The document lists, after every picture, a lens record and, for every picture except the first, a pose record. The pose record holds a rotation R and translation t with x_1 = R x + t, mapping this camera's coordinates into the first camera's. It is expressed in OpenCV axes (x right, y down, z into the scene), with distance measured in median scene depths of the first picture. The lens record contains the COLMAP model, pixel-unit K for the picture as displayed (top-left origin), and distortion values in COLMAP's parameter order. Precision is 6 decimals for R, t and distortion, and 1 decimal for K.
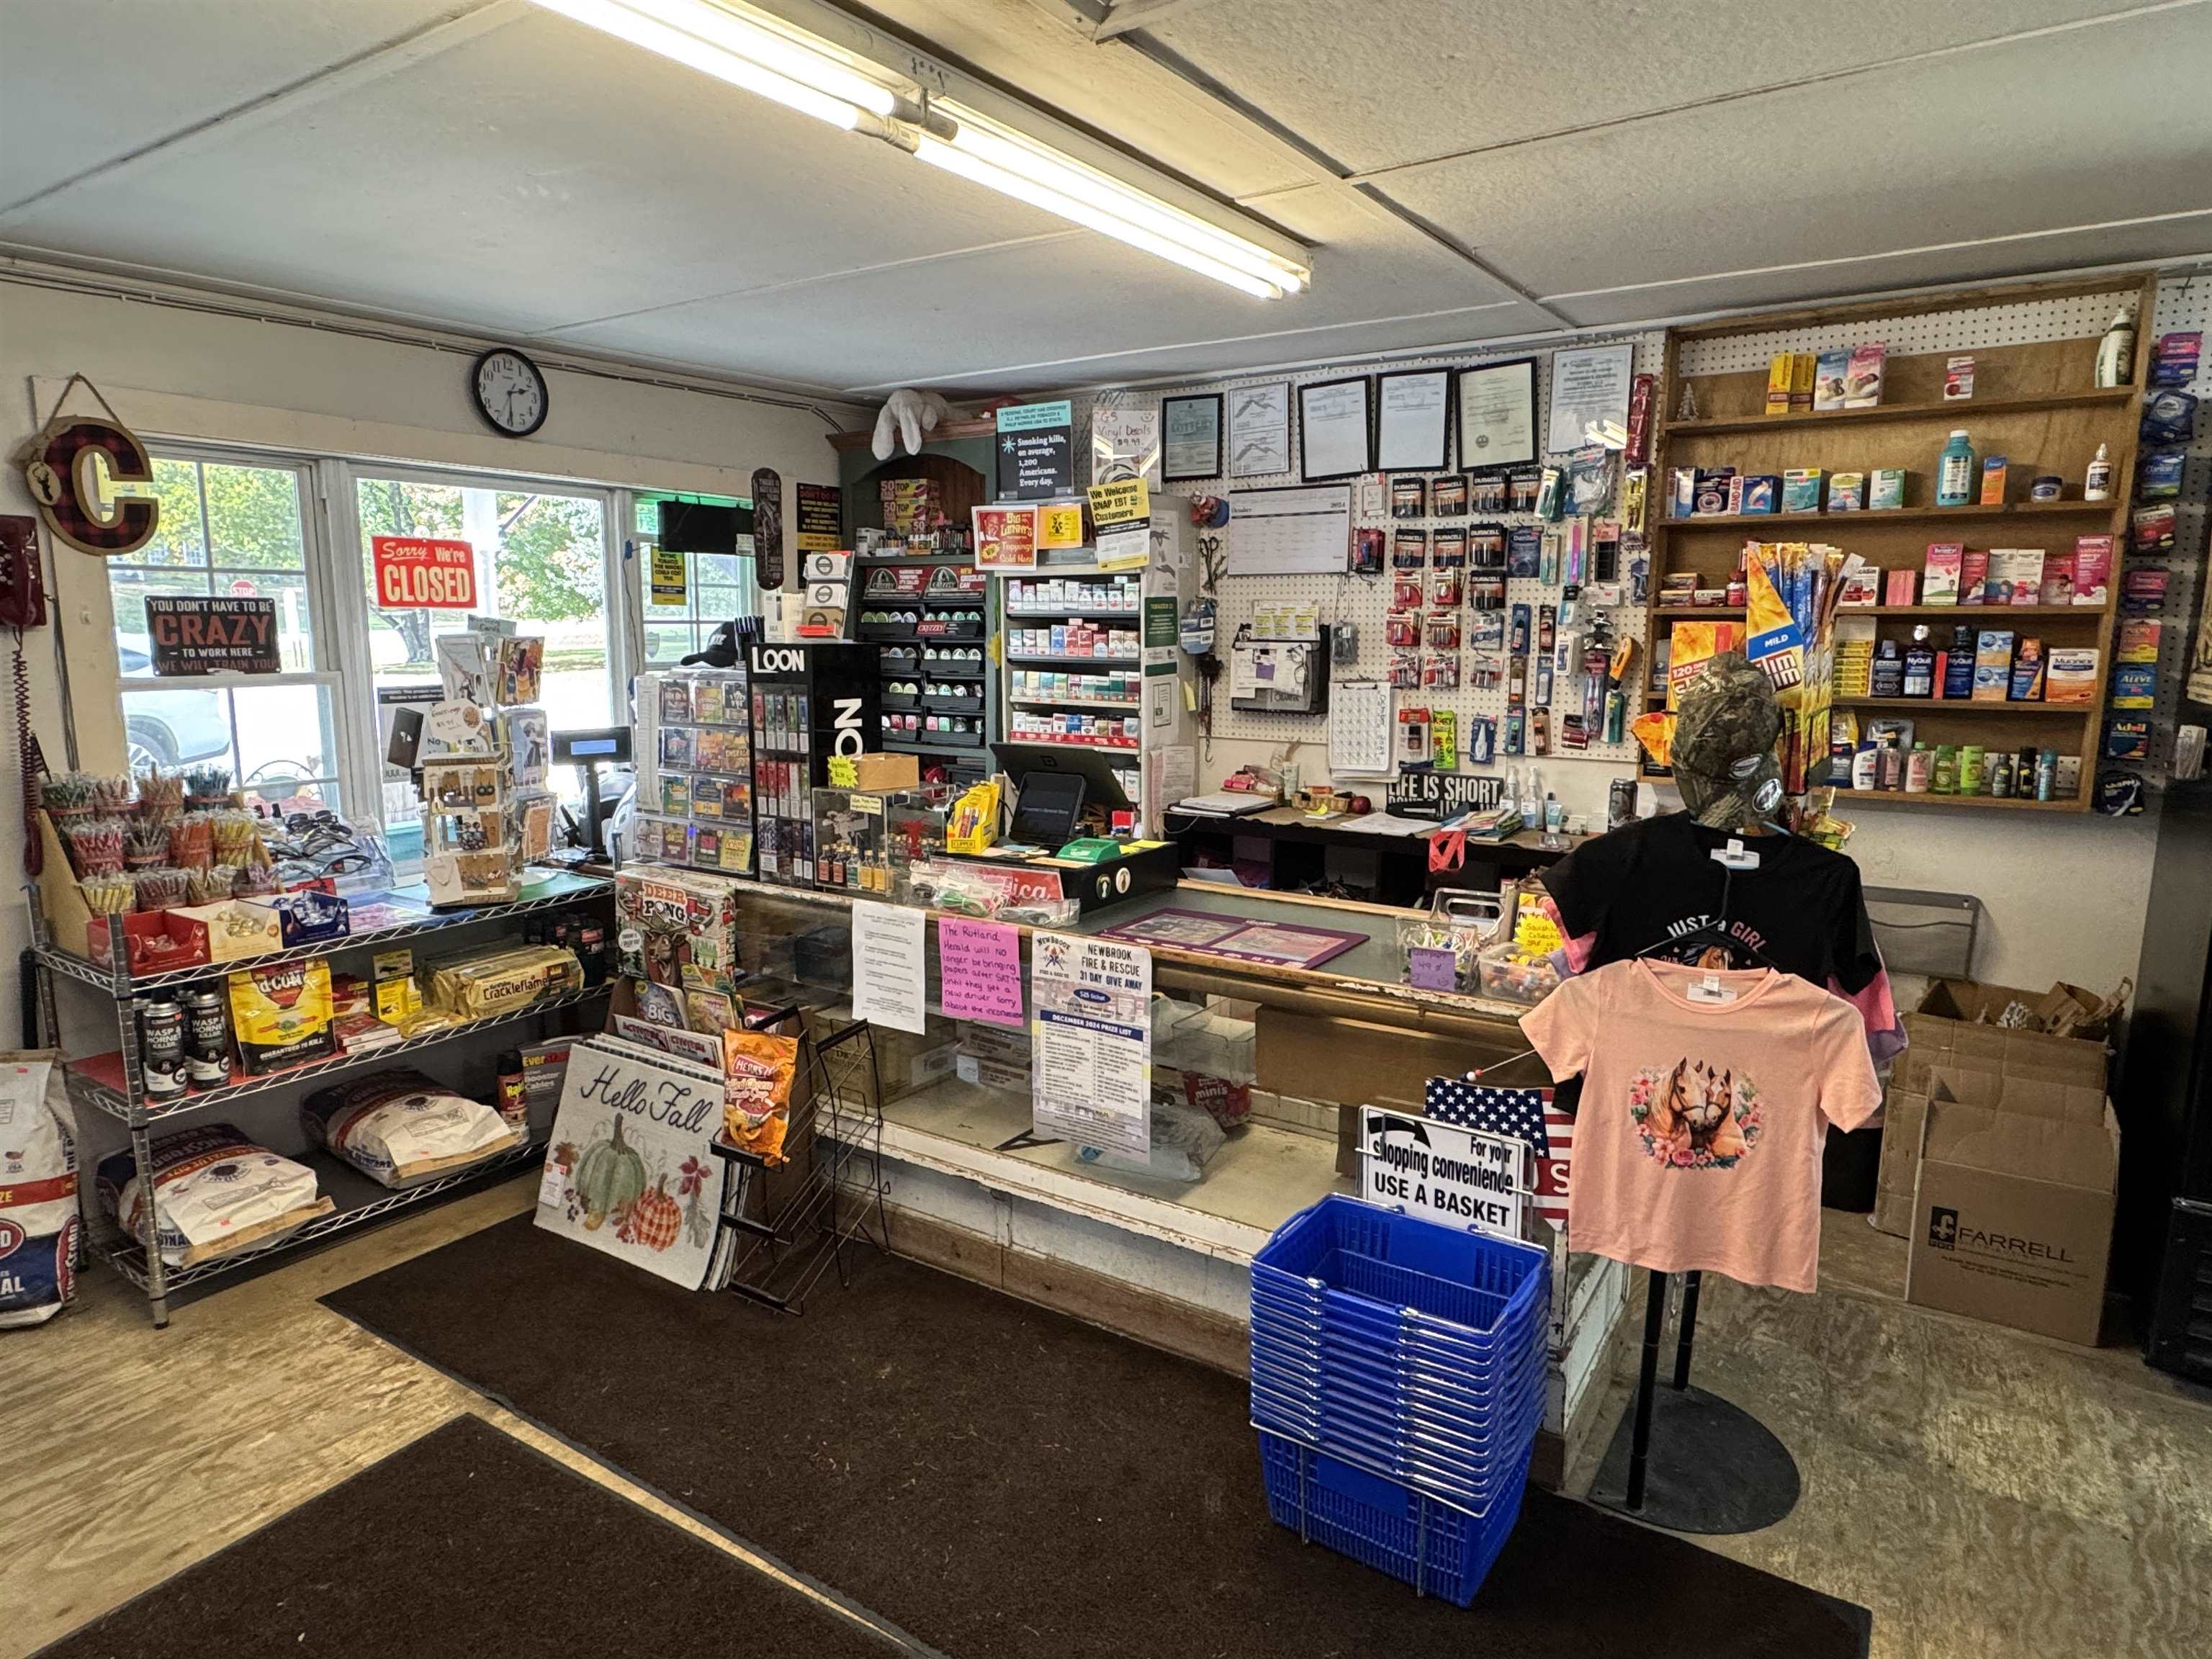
lens RADIAL K [[1253.6, 0, 1106.0], [0, 1253.6, 829.5], [0, 0, 1]] dist [-0.002703, 0.001845]
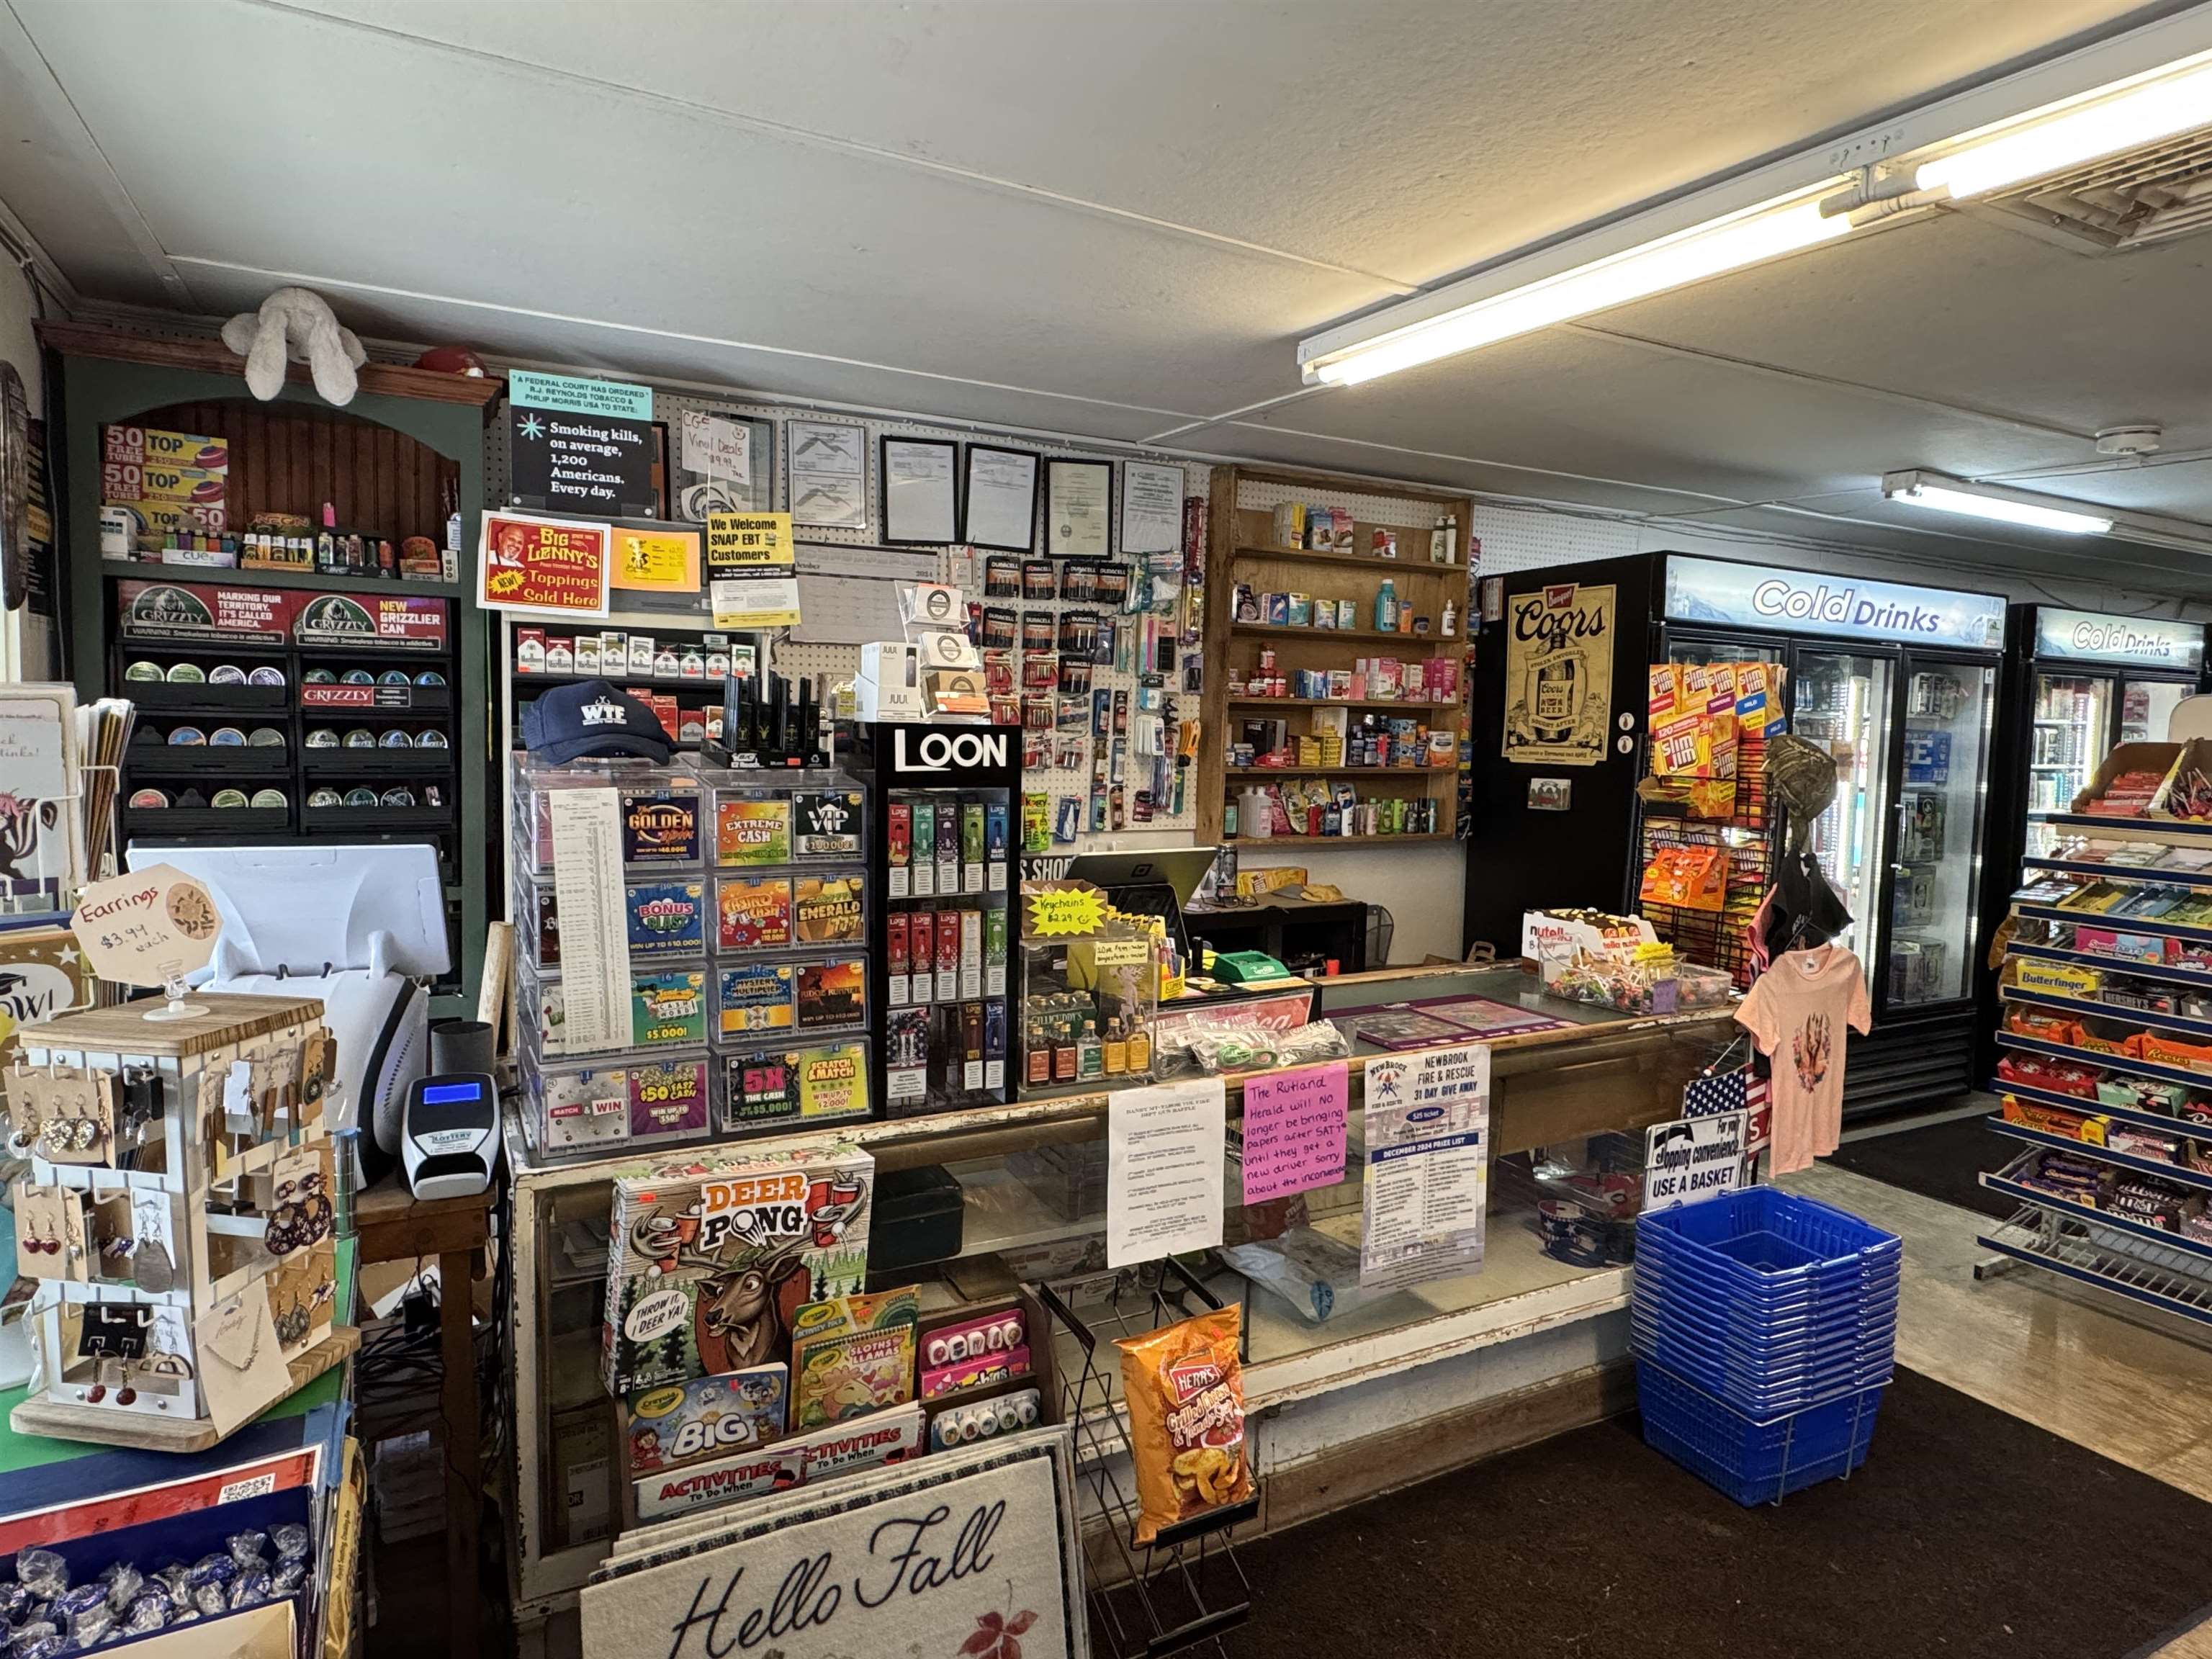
lens RADIAL K [[1253.6, 0, 1106.0], [0, 1253.6, 829.5], [0, 0, 1]] dist [-0.002703, 0.001845]
pose [[0.489208, -0.068253, 0.869493, -0.712261], [0.122243, 0.992458, 0.009127, -0.085568], [-0.863558, 0.101825, 0.493861, 0.582355]]
